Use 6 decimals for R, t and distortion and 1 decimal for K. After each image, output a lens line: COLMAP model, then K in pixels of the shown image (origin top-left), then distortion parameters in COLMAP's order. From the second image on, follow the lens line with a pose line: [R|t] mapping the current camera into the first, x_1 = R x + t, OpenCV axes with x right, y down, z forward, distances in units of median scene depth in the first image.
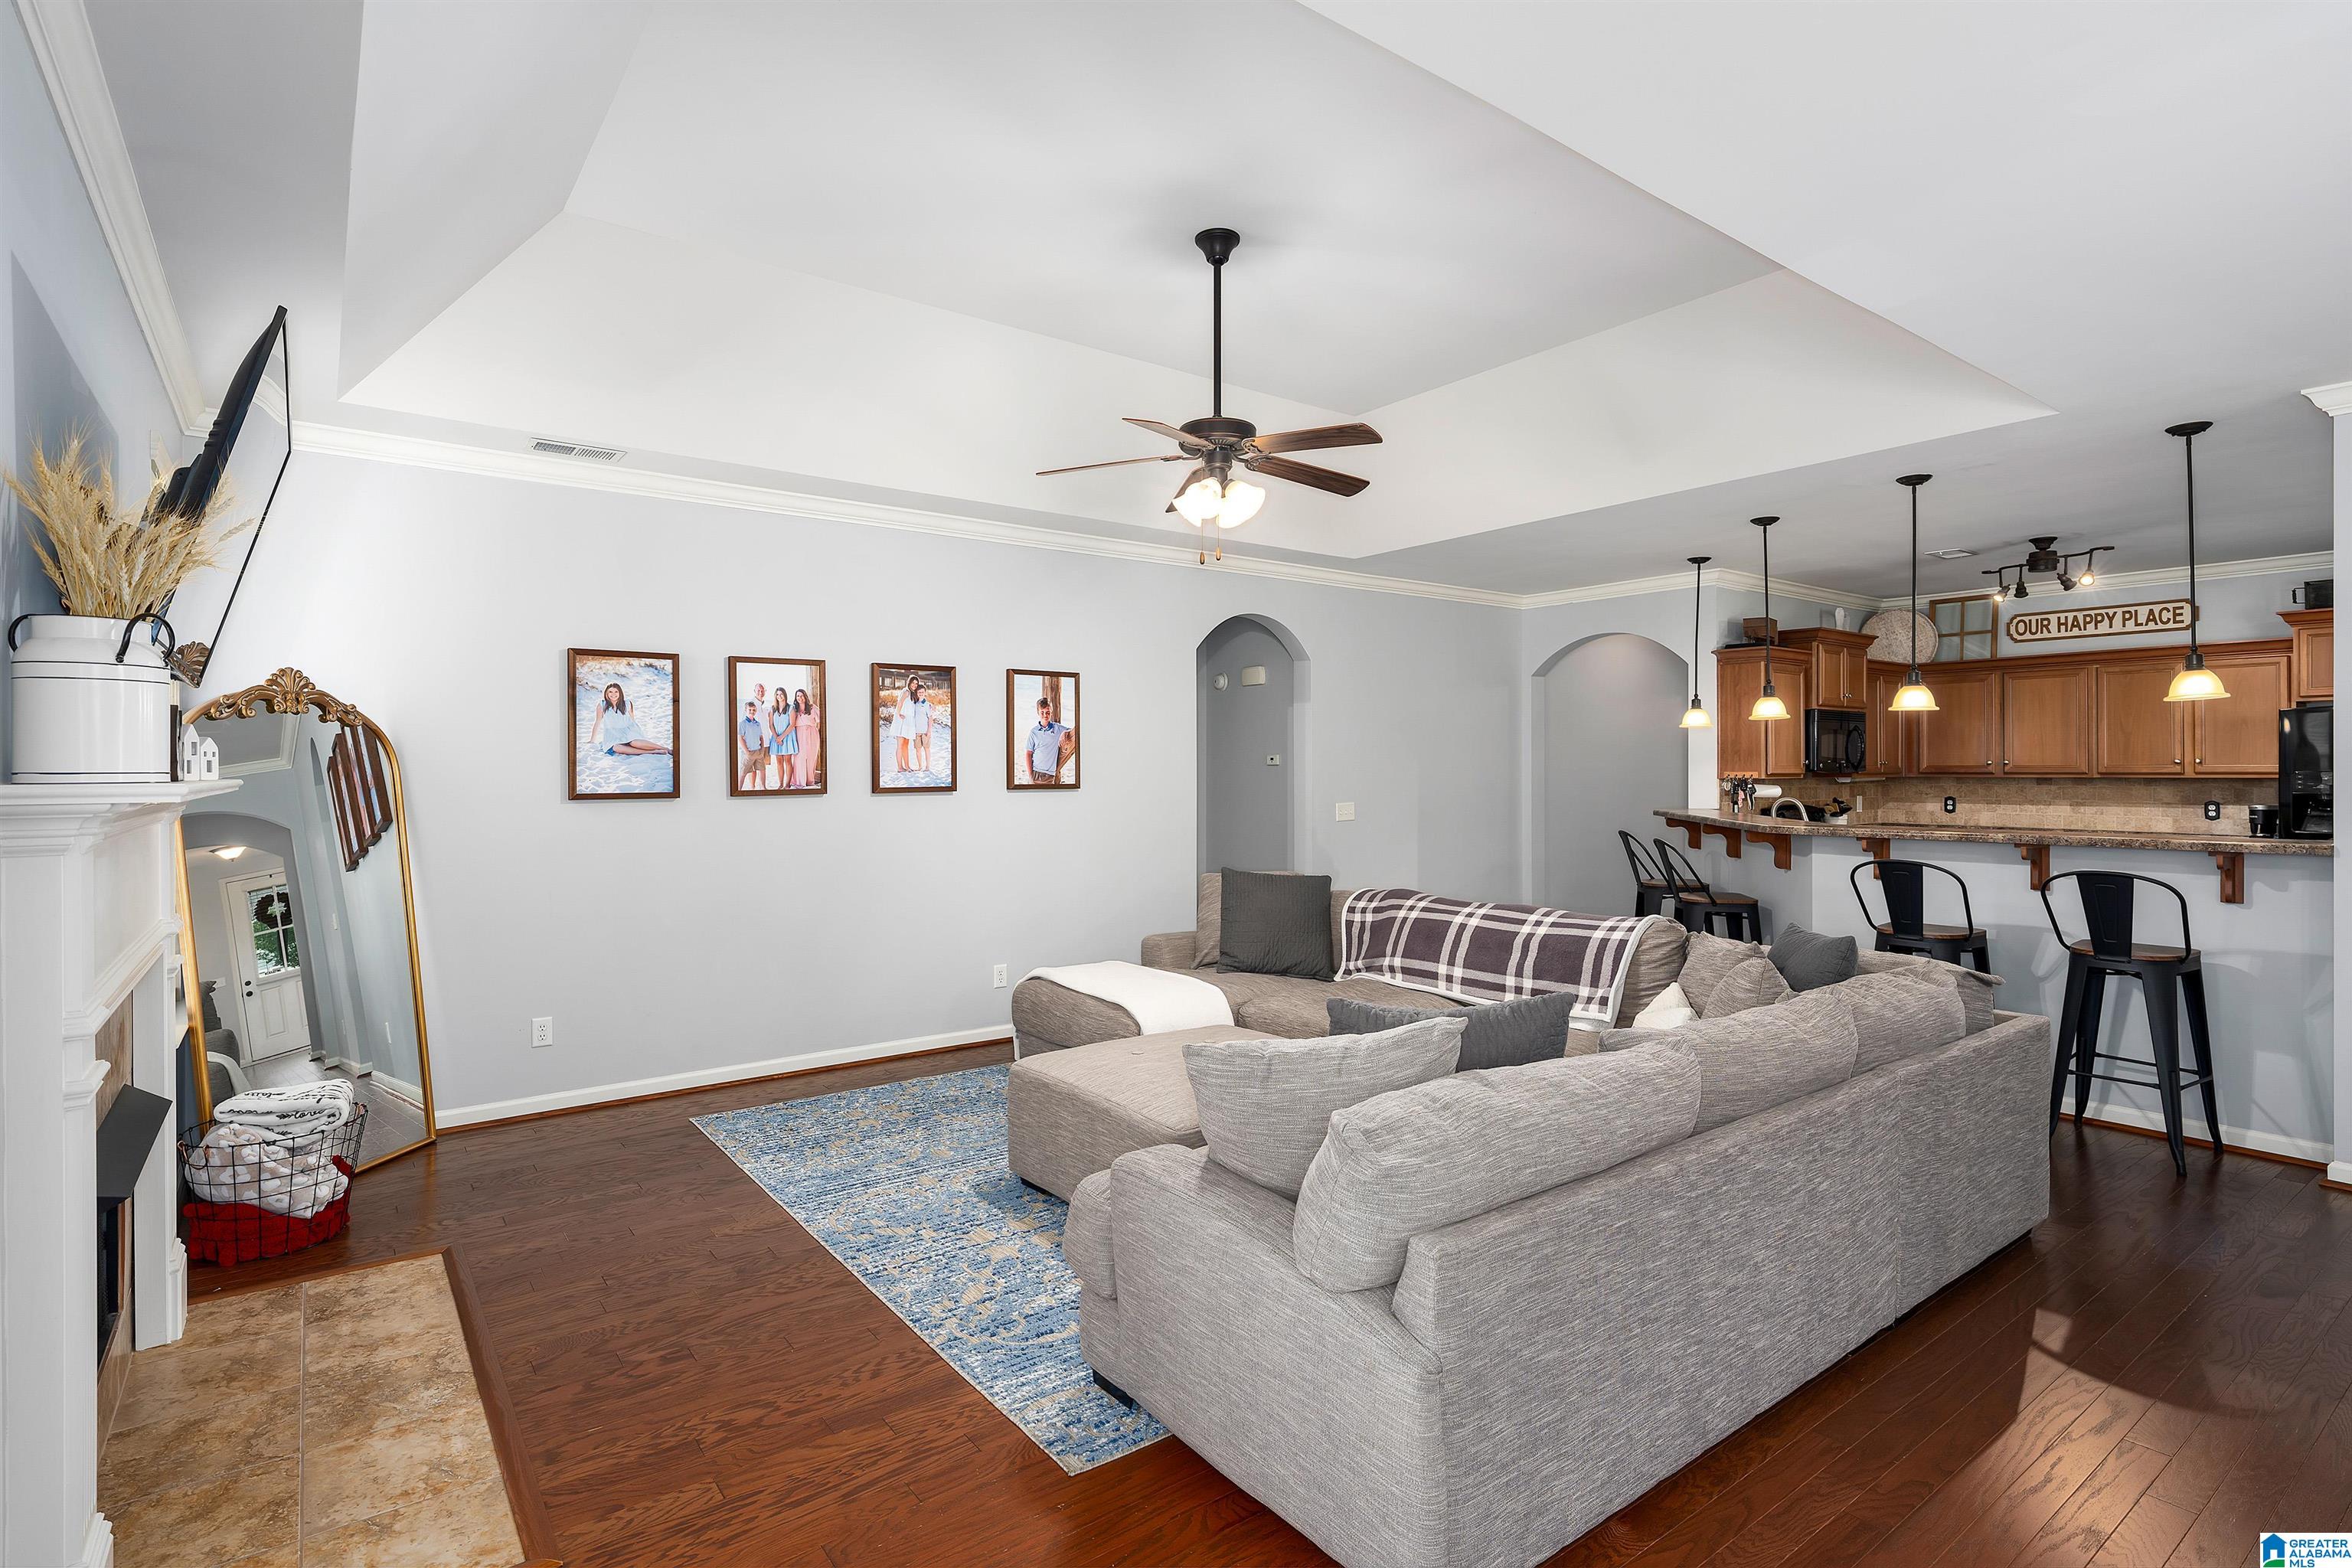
lens RADIAL K [[1156.2, 0, 1173.2], [0, 1156.2, 775.0], [0, 0, 1]] dist [-0.002215, -0.000411]
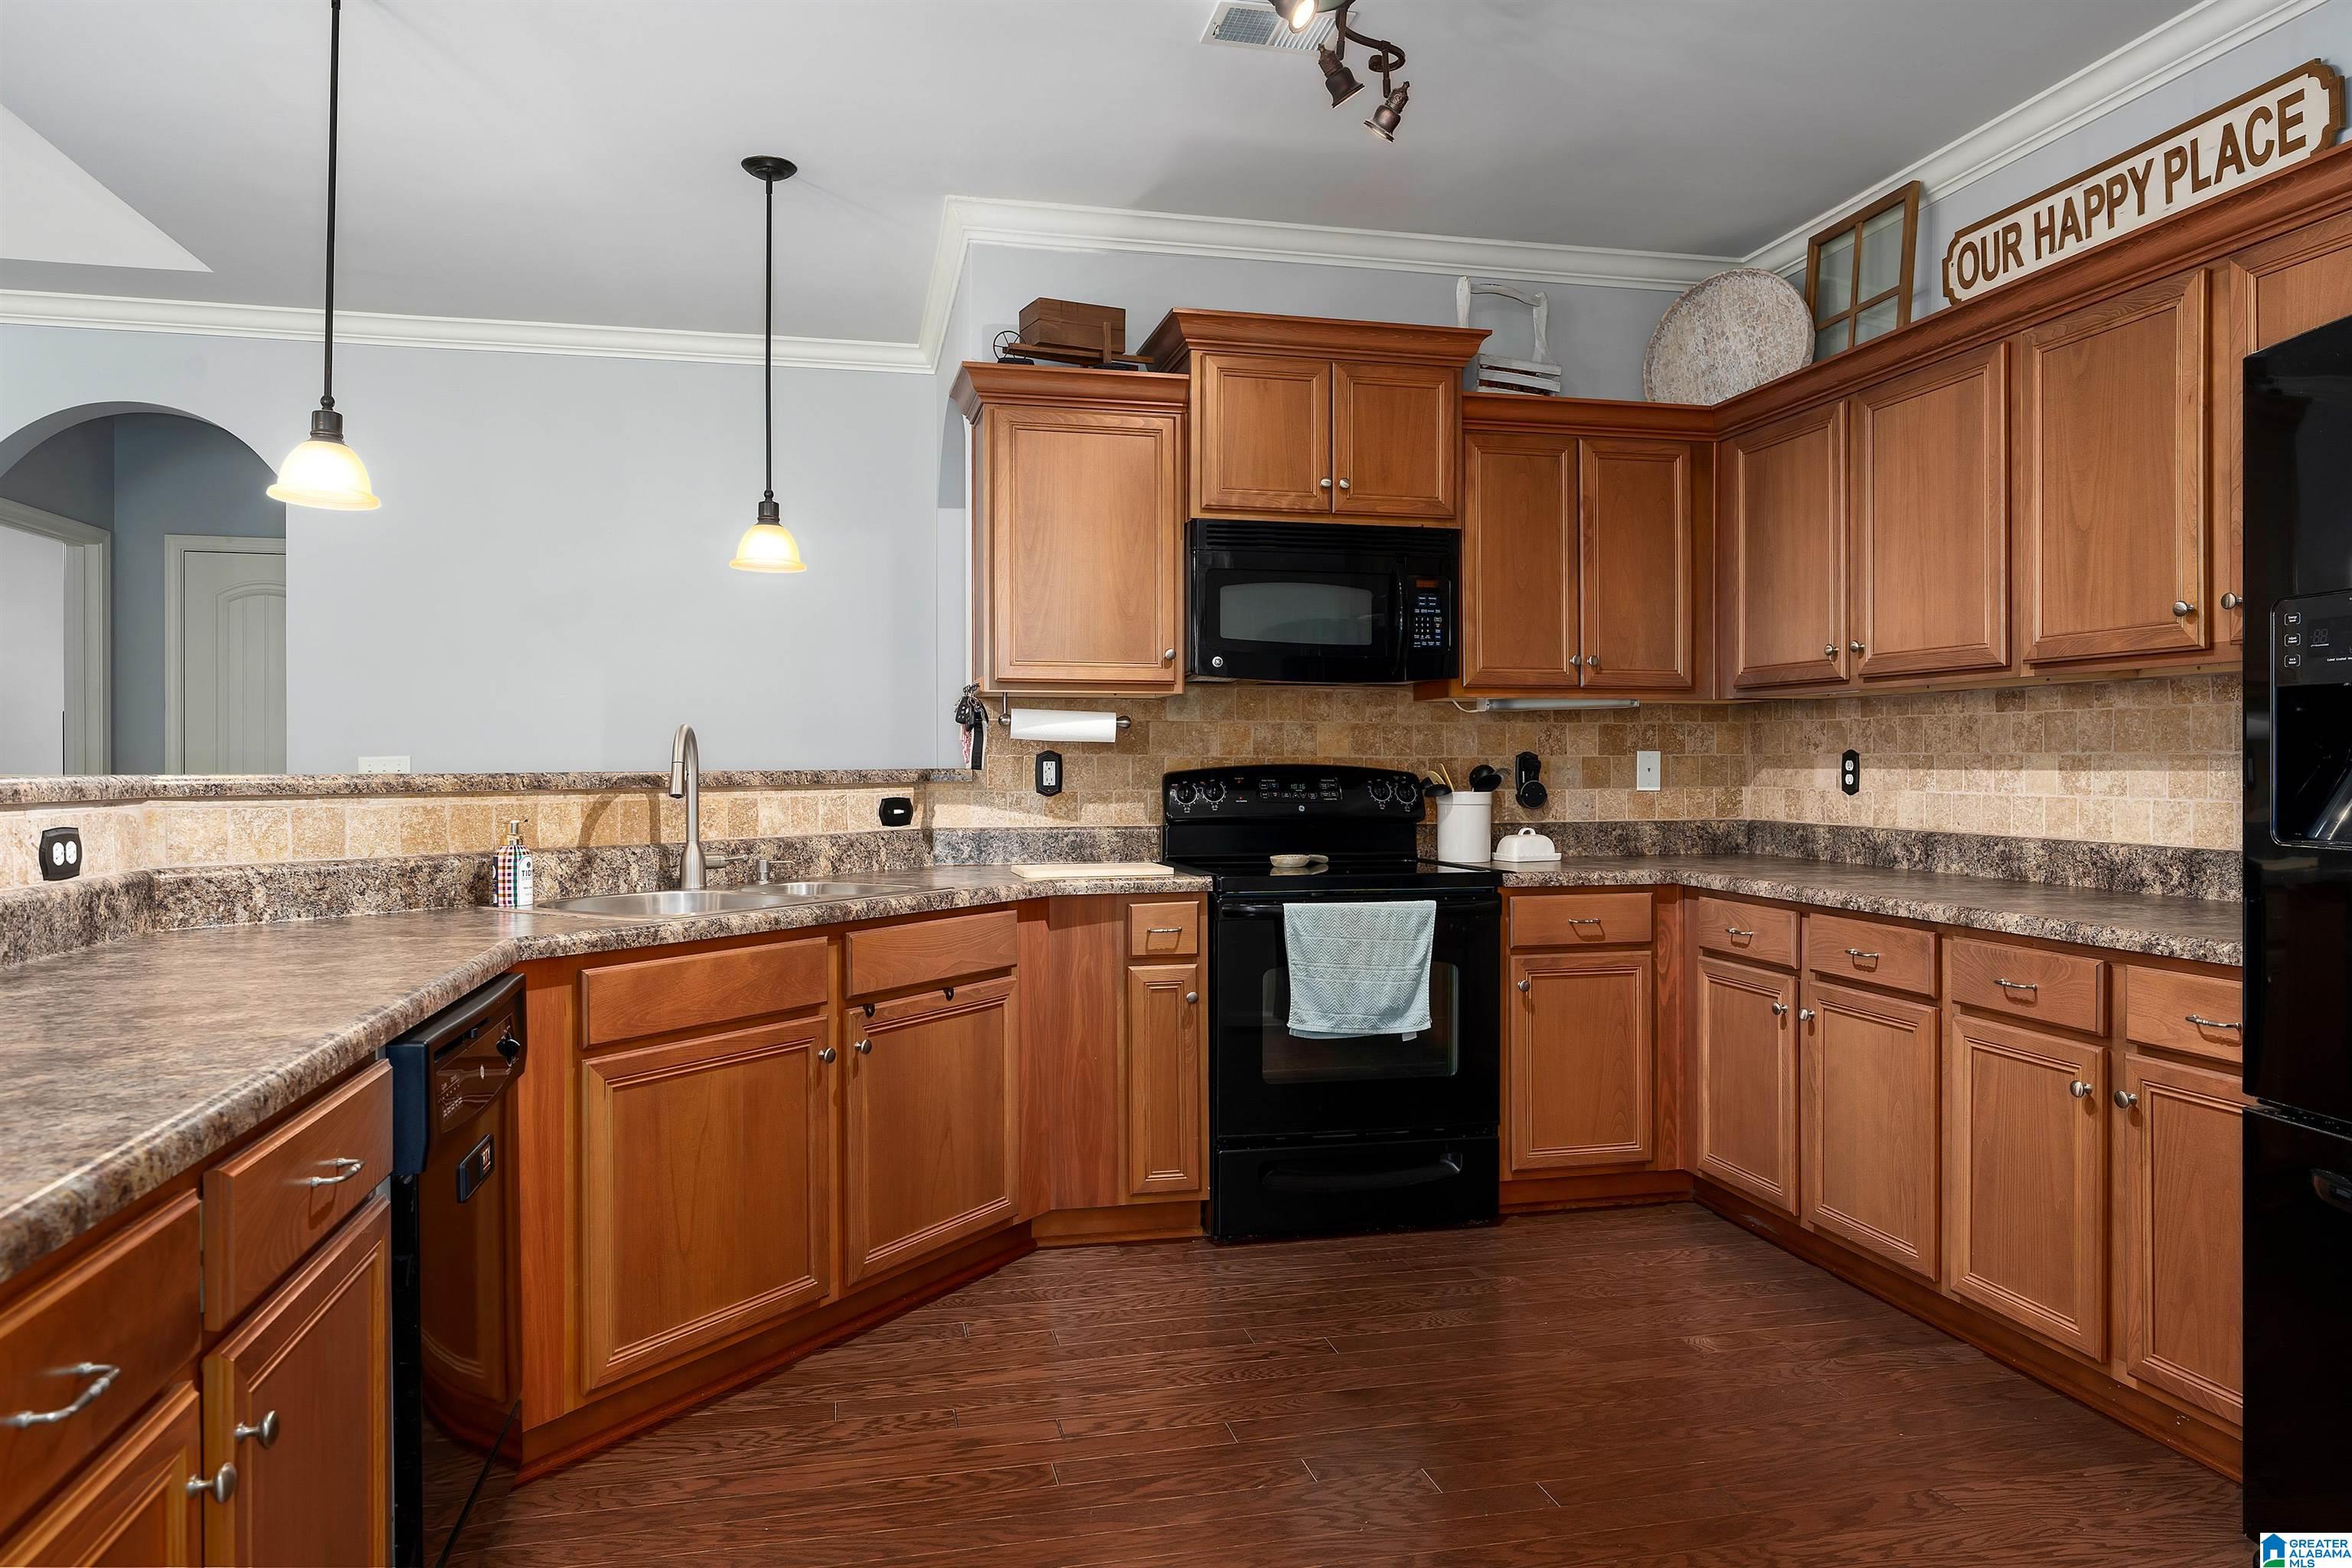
lens RADIAL K [[1502.5, 0, 1177.9], [0, 1502.5, 765.8], [0, 0, 1]] dist [-0.003712, 0.001016]
pose [[0.913968, 0.002596, -0.405778, 0.747420], [-0.003570, 0.999992, -0.001644, 0.028256], [0.405771, 0.002952, 0.913970, 0.517298]]
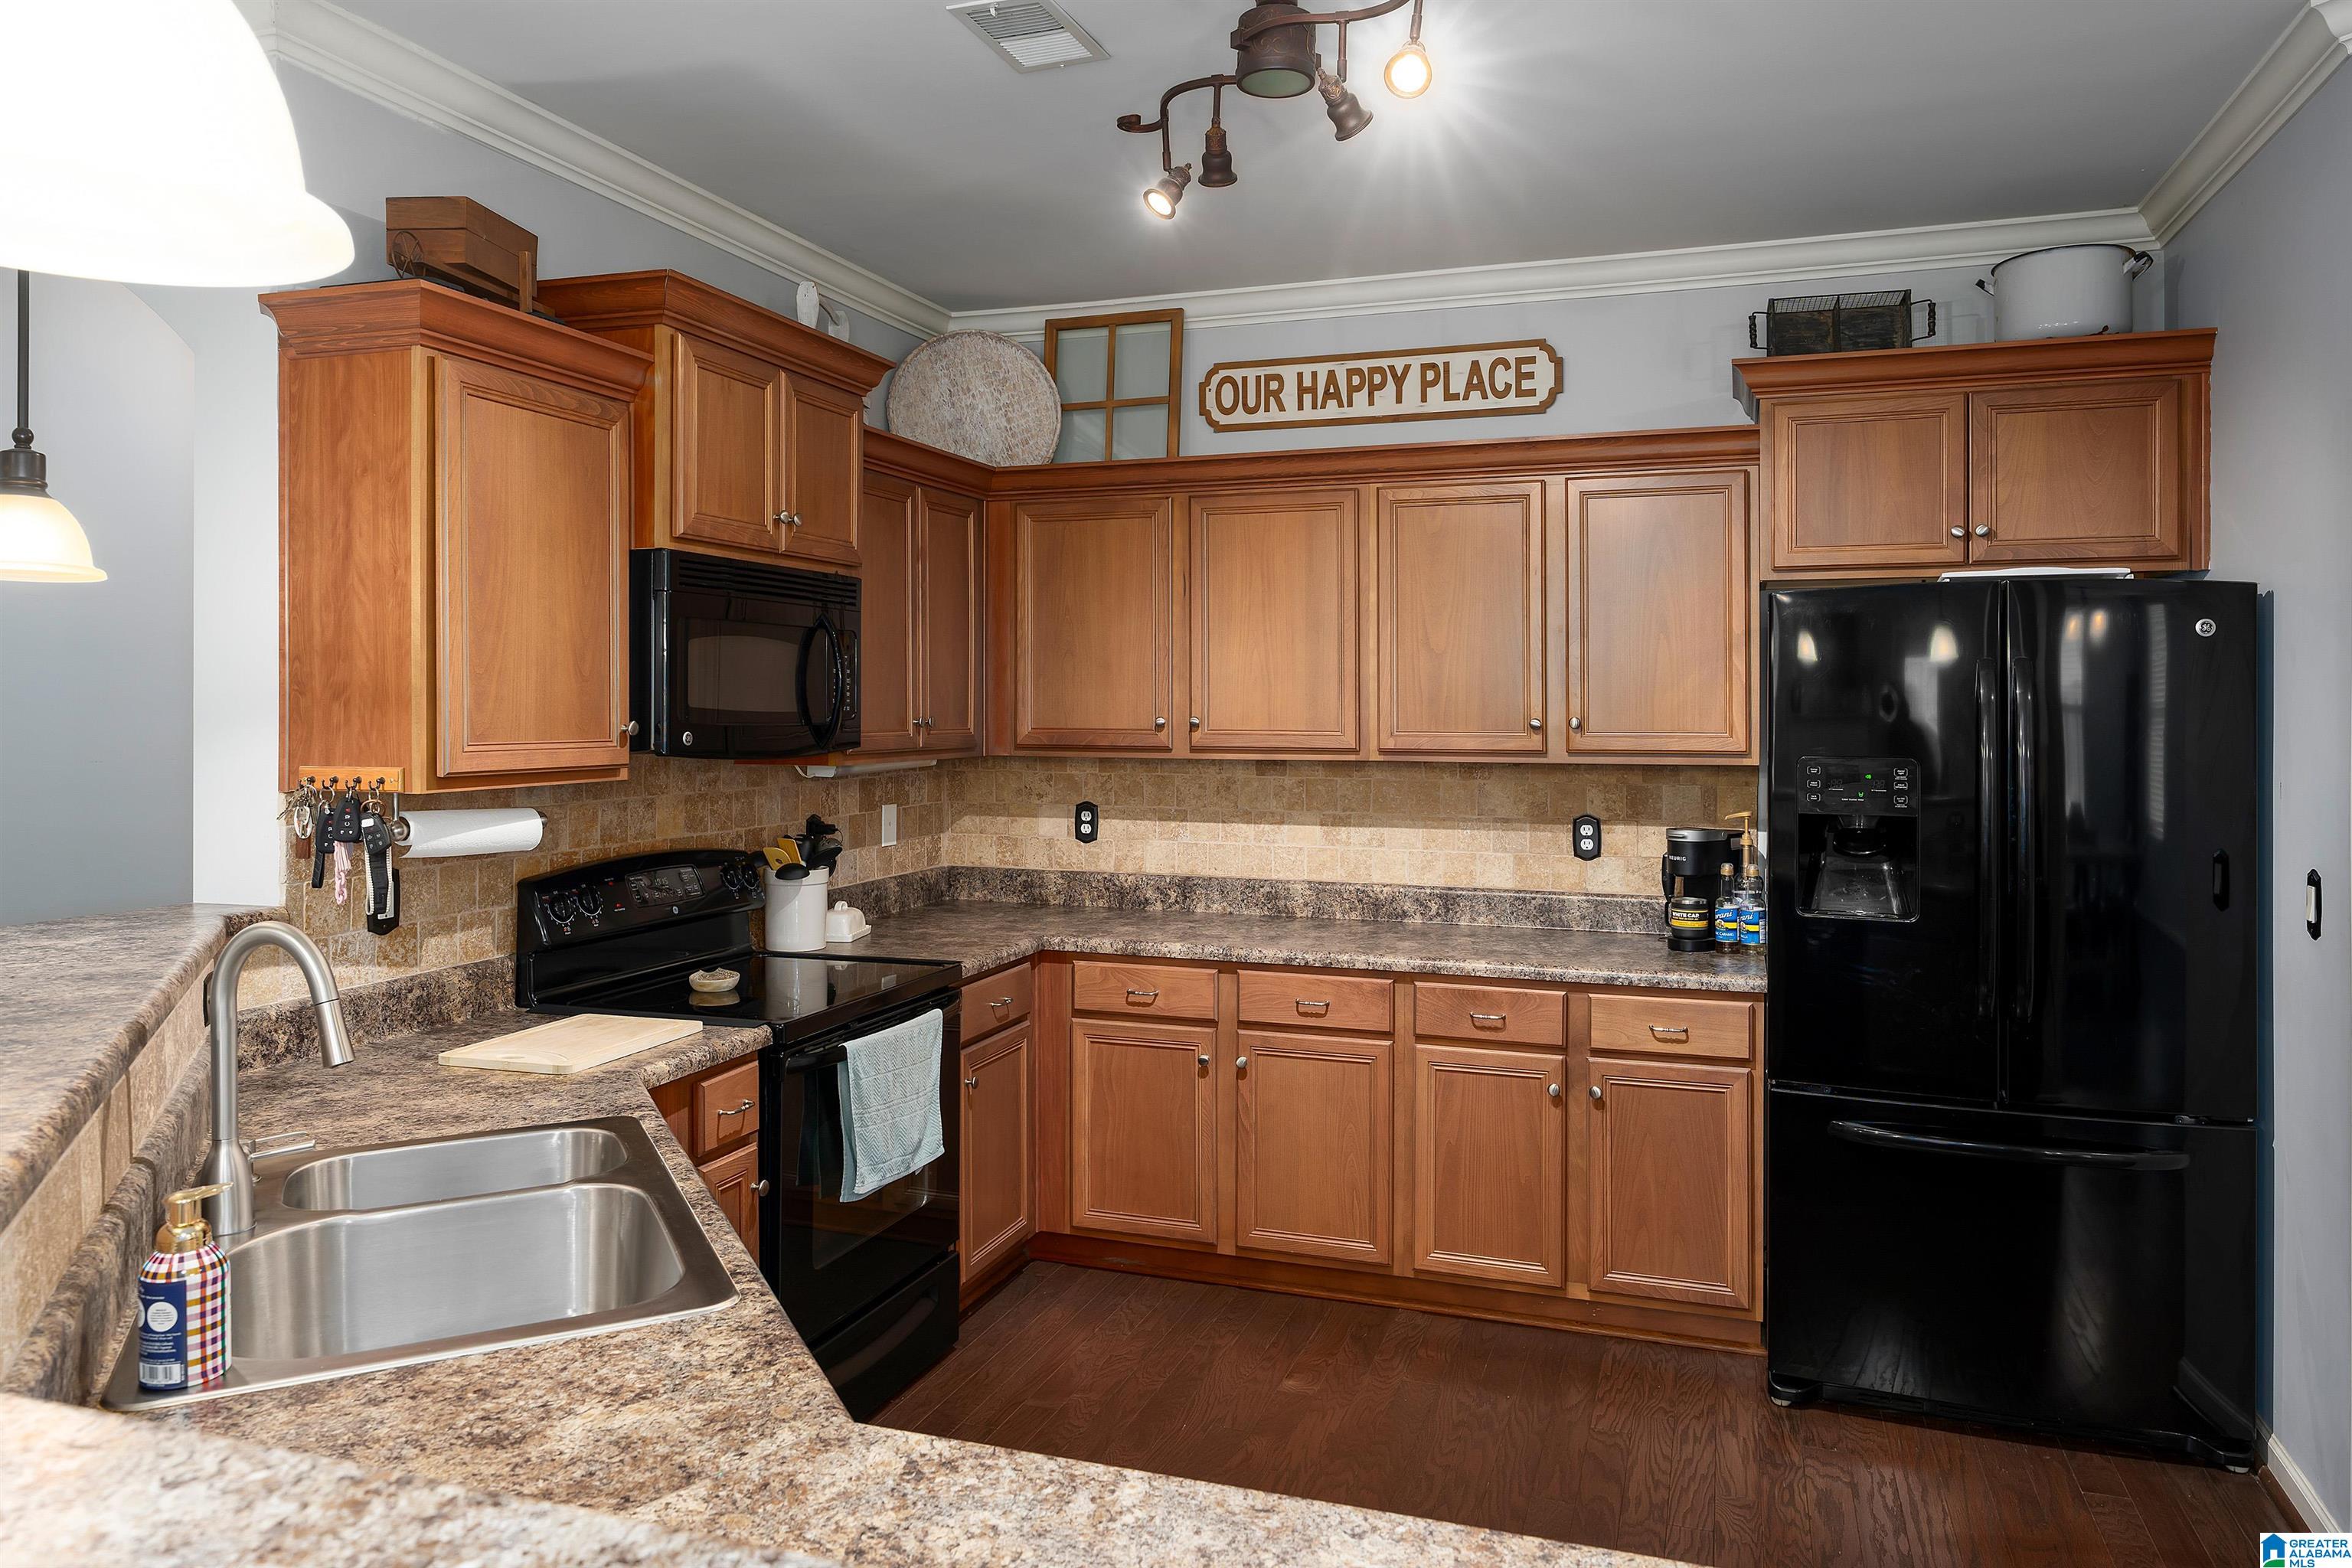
lens RADIAL K [[1593.7, 0, 1183.9], [0, 1593.7, 697.5], [0, 0, 1]] dist [0.021840, -0.000289]
pose [[0.827016, 0.006149, 0.562144, 0.426776], [-0.001402, 0.999960, -0.008876, -0.014866], [-0.562176, 0.006553, 0.826992, 0.571387]]
